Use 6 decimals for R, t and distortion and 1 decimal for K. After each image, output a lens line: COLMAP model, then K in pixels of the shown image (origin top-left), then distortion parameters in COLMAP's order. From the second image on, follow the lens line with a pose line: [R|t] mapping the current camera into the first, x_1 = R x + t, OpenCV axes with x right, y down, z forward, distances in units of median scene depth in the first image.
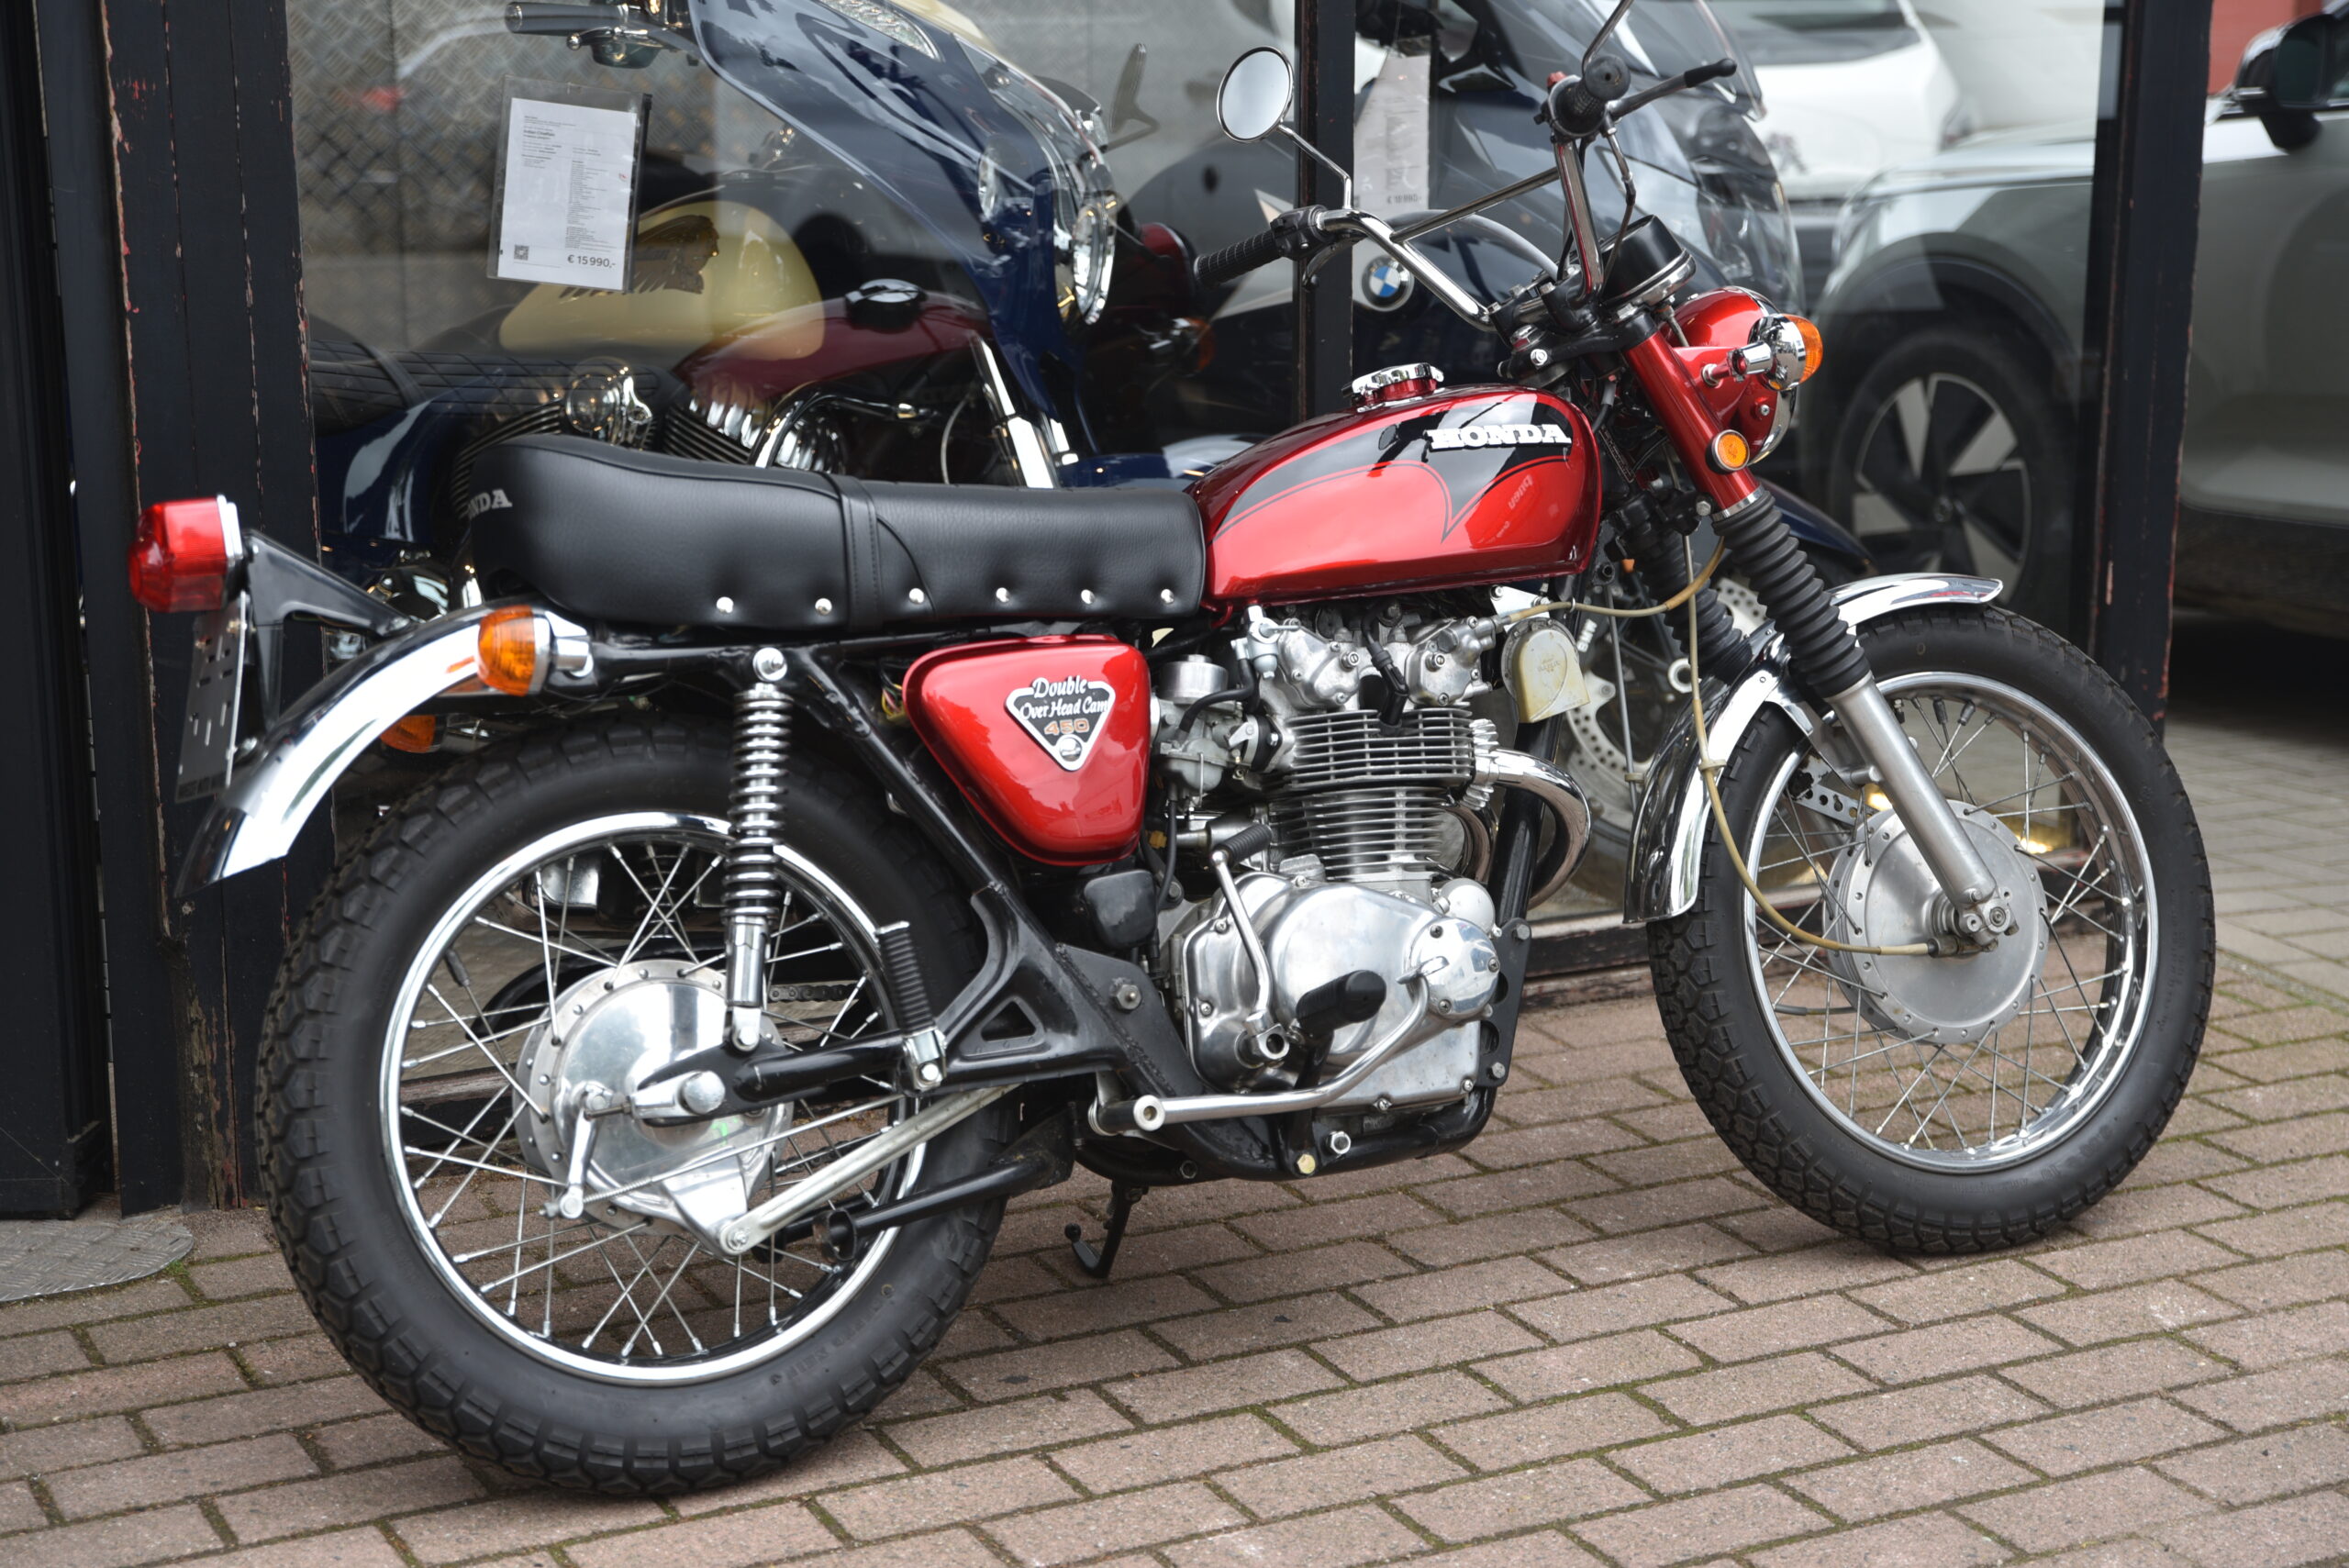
lens RADIAL K [[3722.6, 0, 1174.5], [0, 3722.6, 784.0], [0, 0, 1]] dist [0.159664, -0.037661]
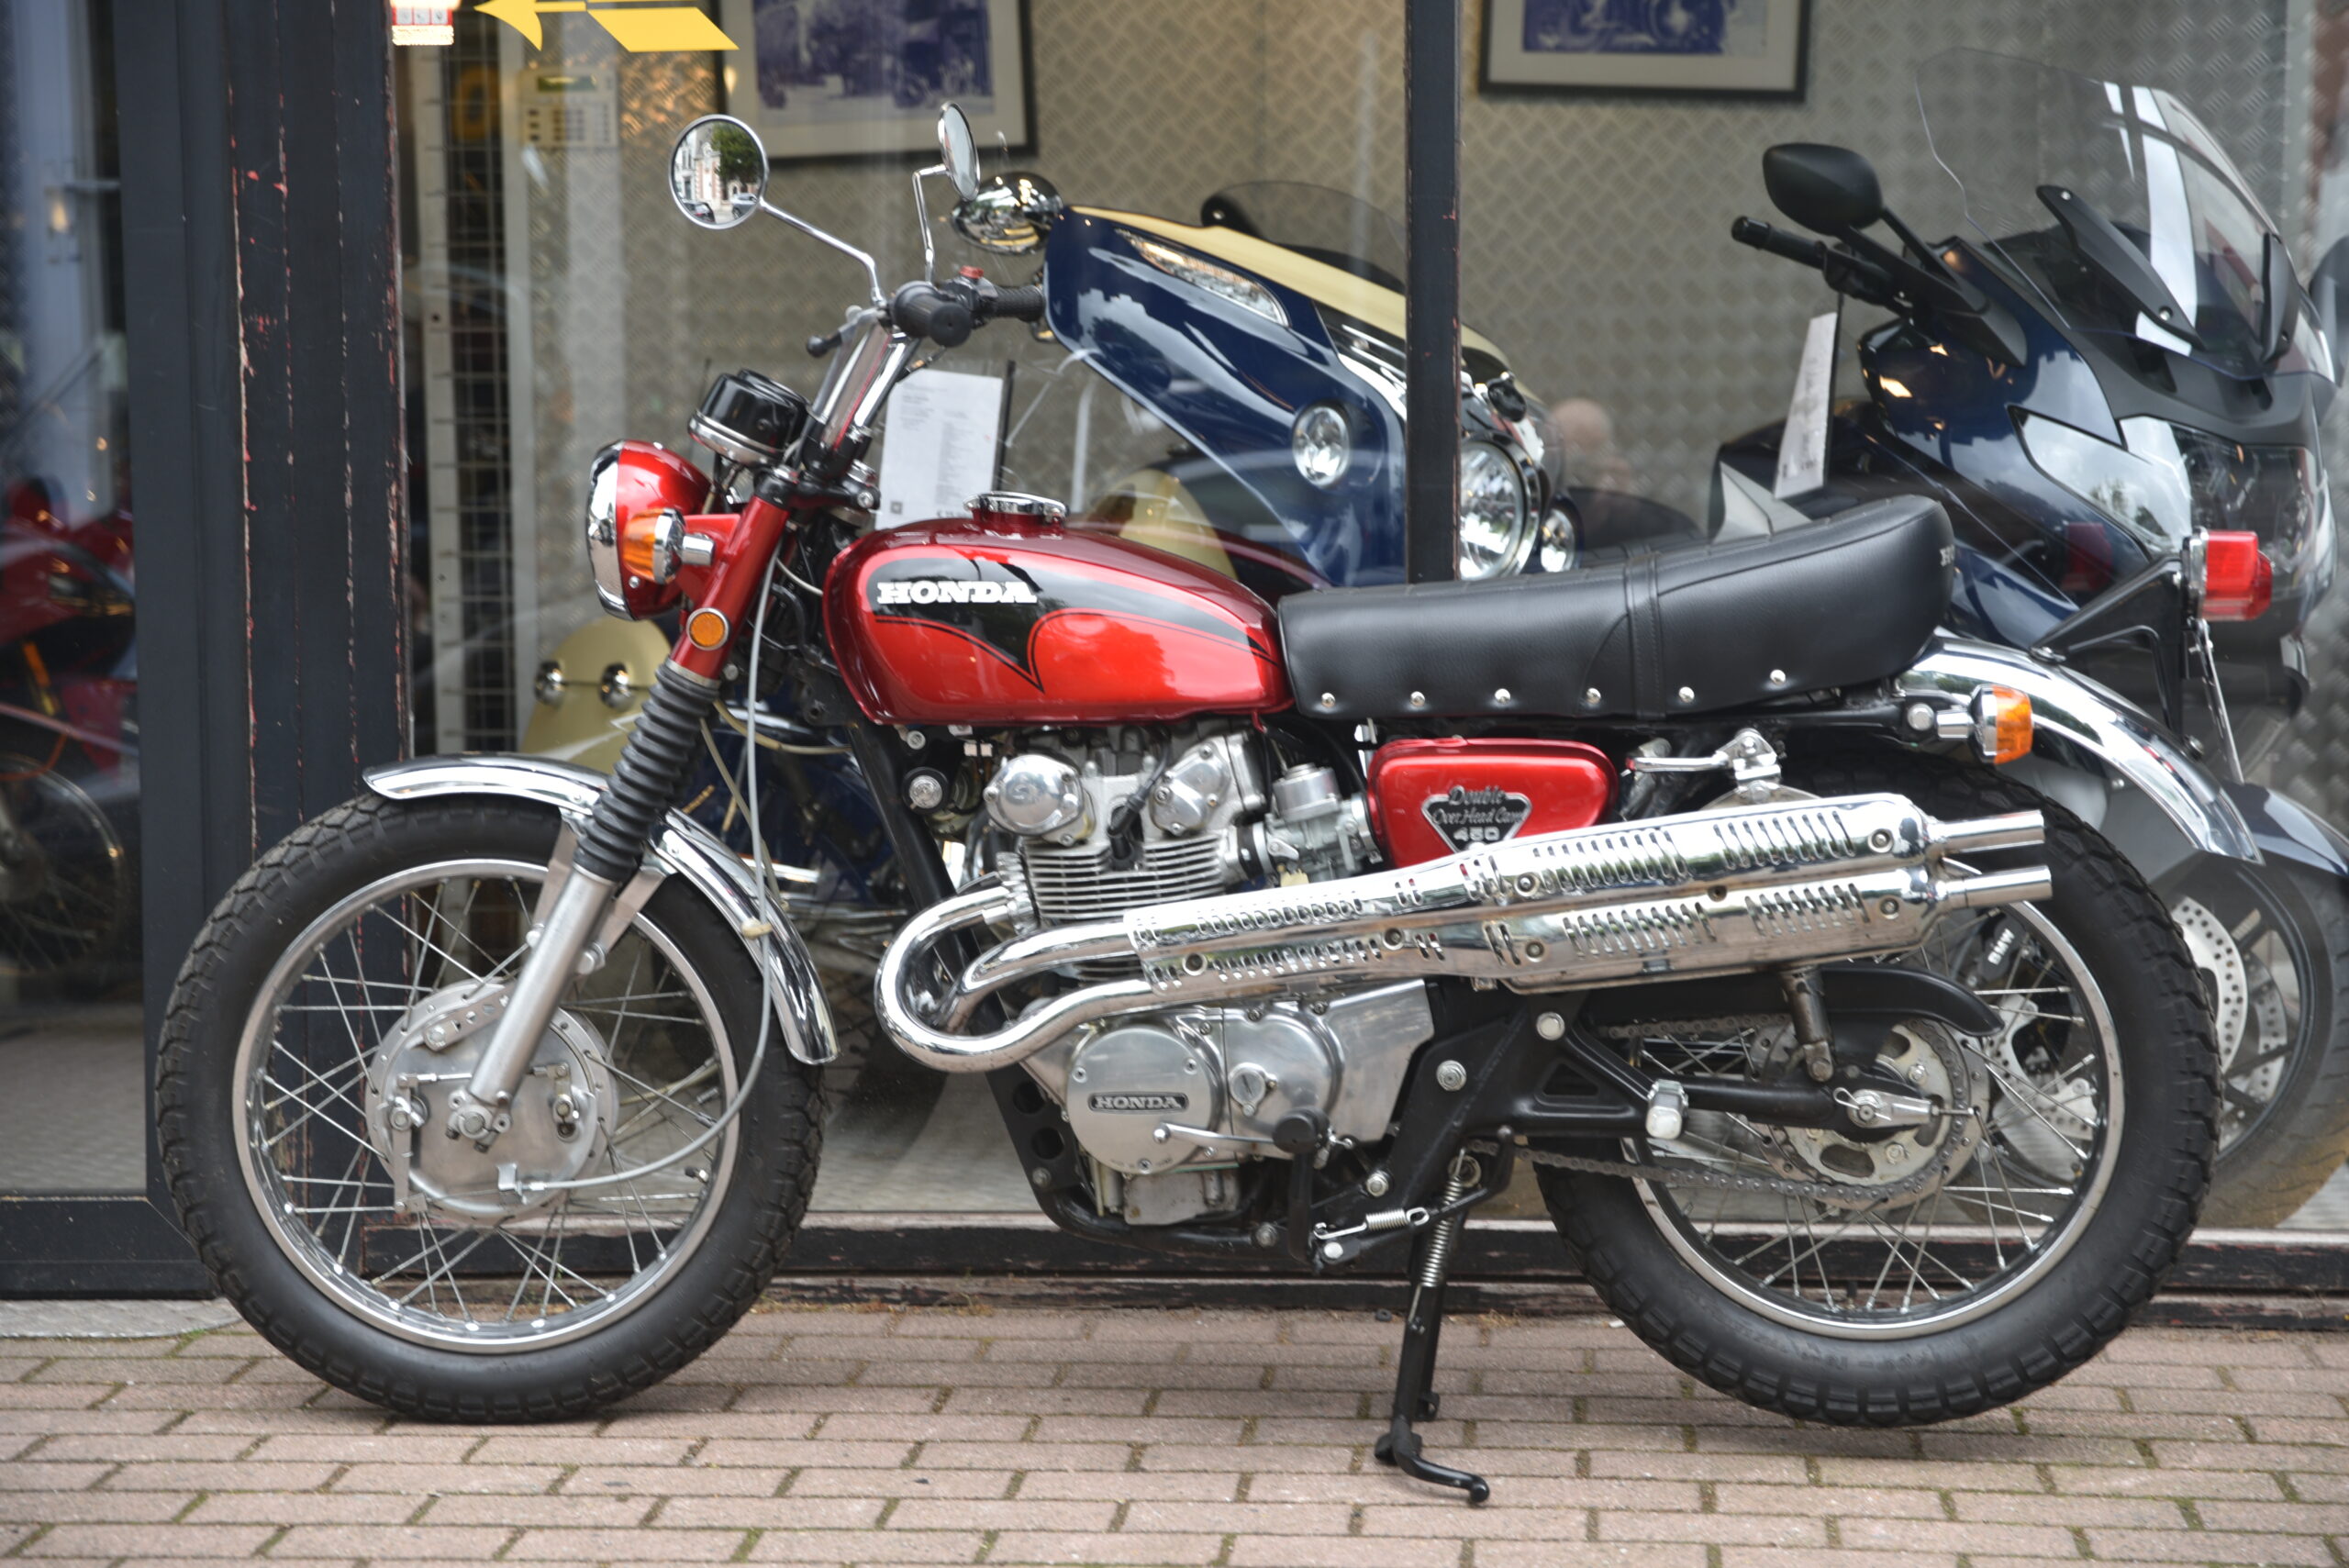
lens RADIAL K [[4327.1, 0, 1174.5], [0, 4327.1, 784.0], [0, 0, 1]] dist [0.259326, 0.191586]
pose [[0.831287, 0.030333, -0.555015, 0.776525], [-0.107058, 0.988552, -0.106322, 0.079834], [0.545436, 0.147803, 0.825018, 0.040521]]
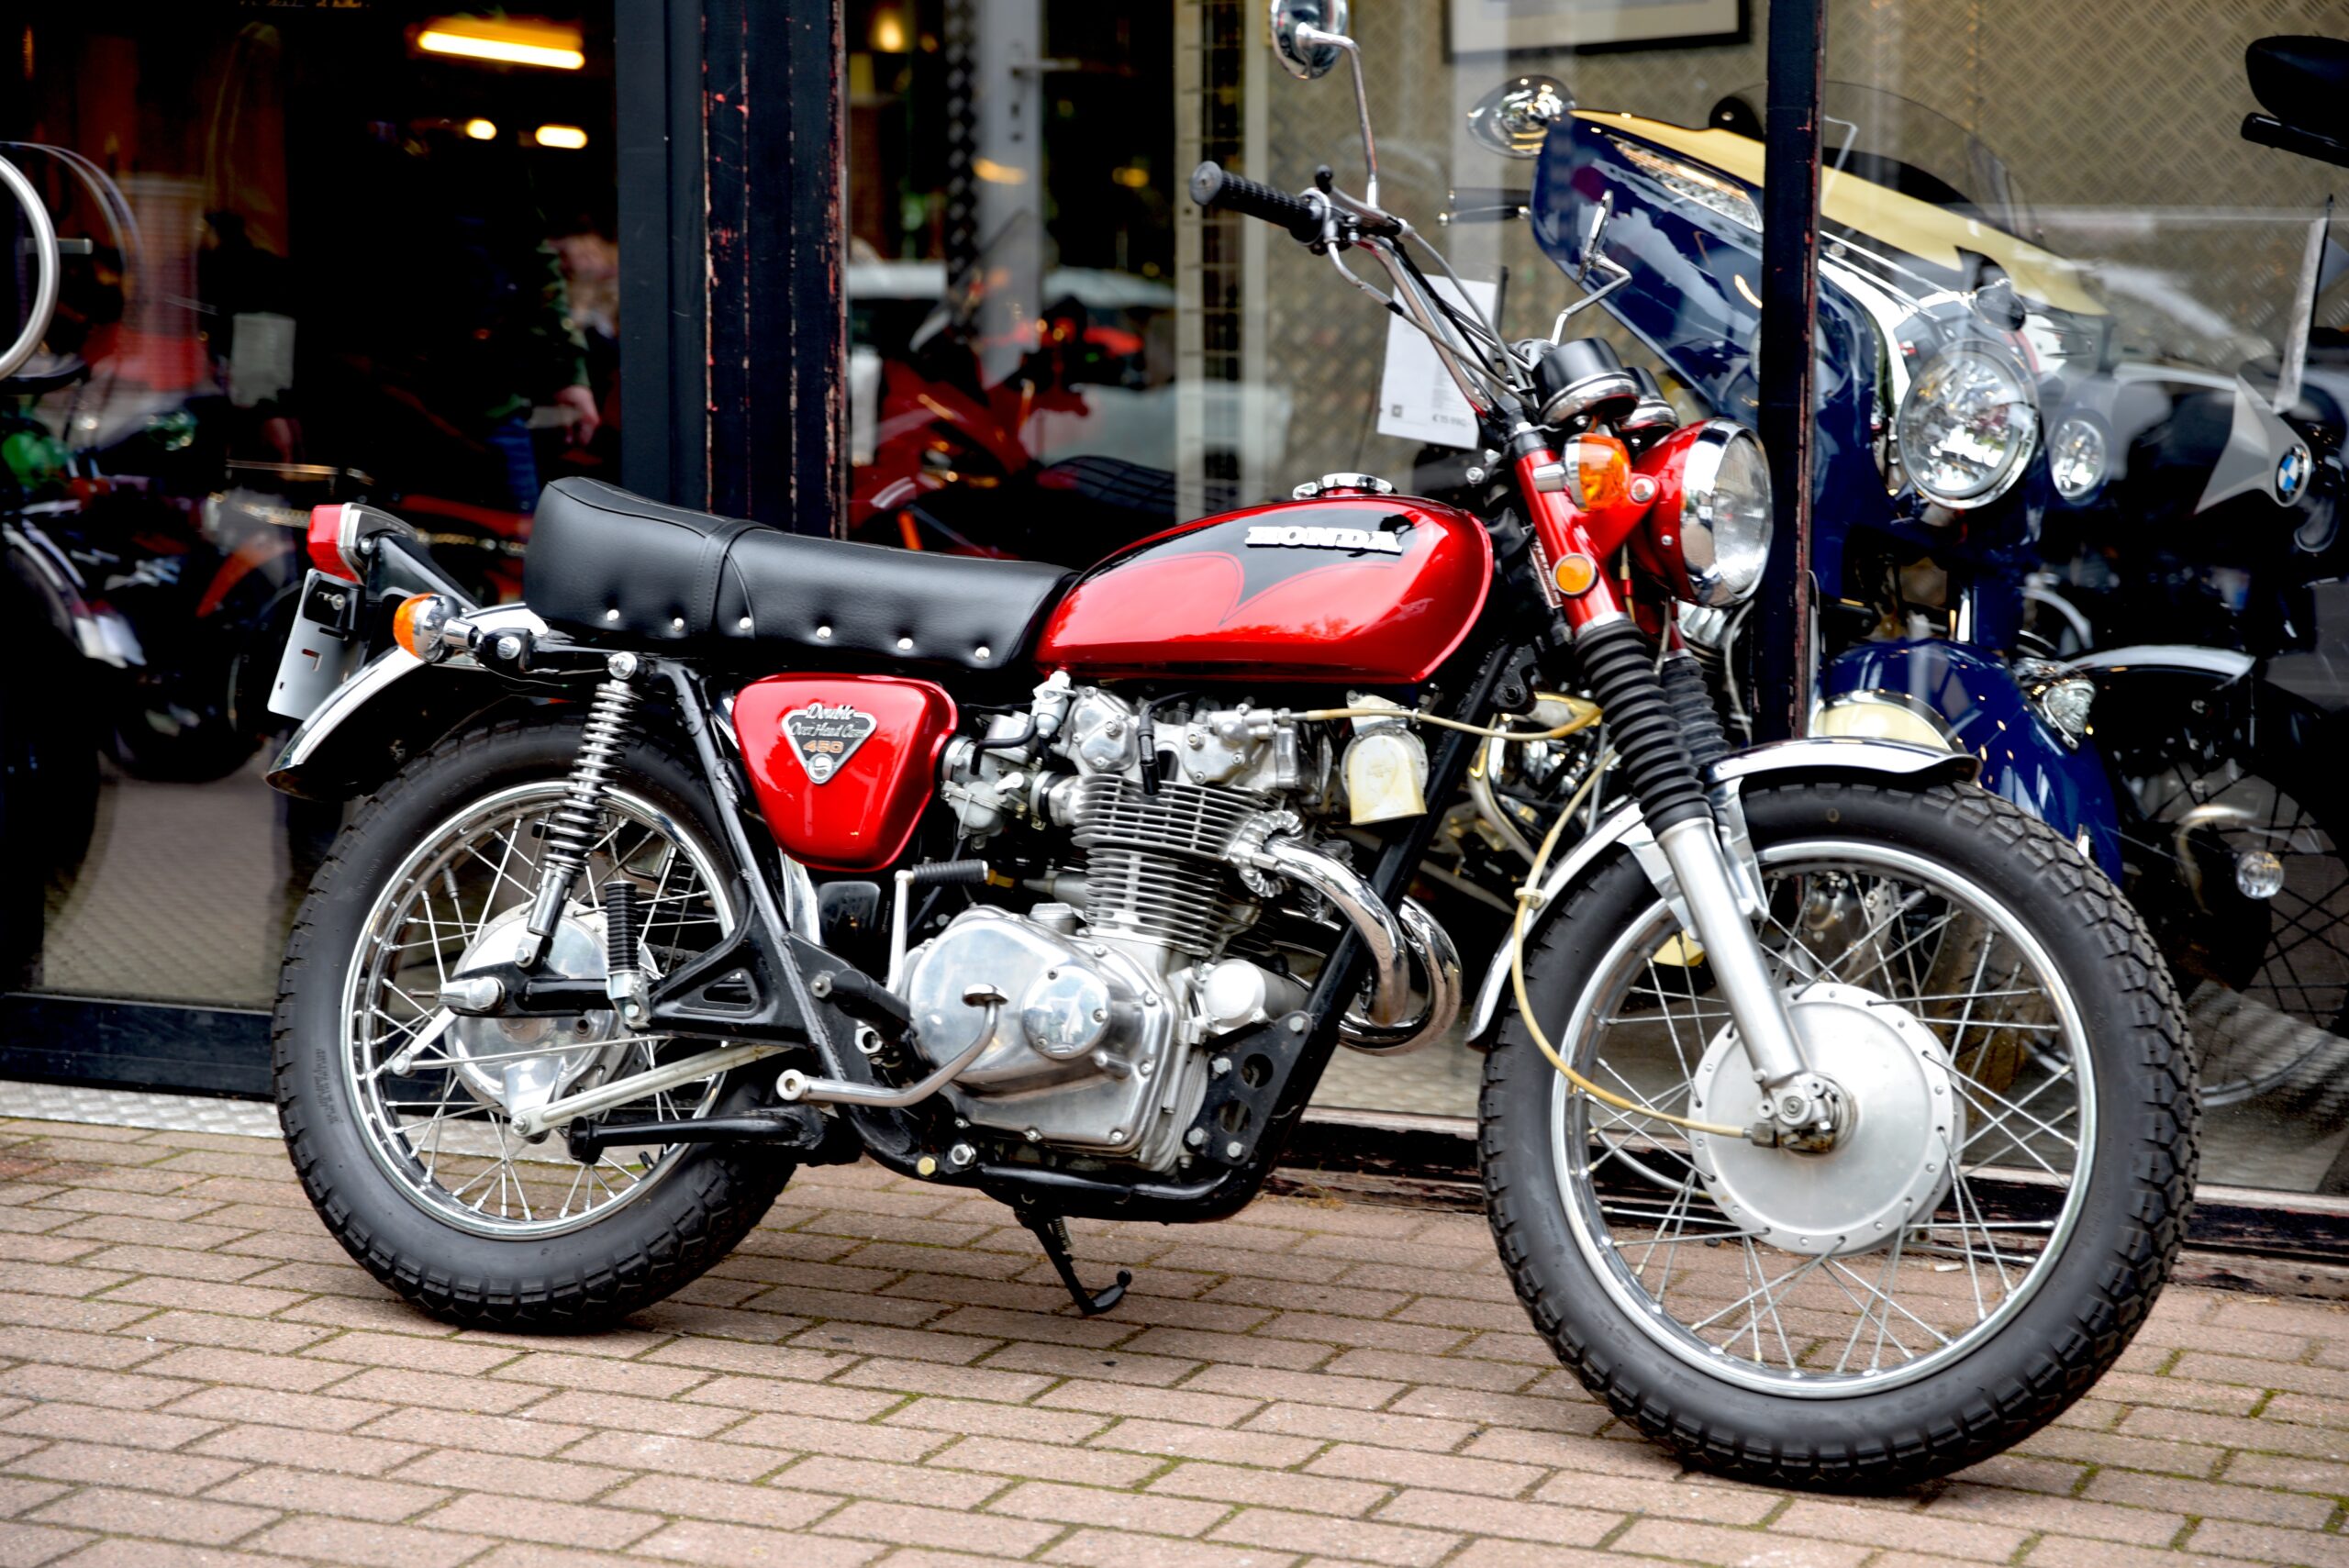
lens RADIAL K [[4311.2, 0, 1174.5], [0, 4311.2, 784.0], [0, 0, 1]] dist [0.264137, 0.021613]
pose [[0.613990, 0.083242, -0.784912, 1.040974], [-0.167785, 0.985461, -0.026737, 0.013013], [0.771275, 0.148113, 0.619030, 0.249478]]
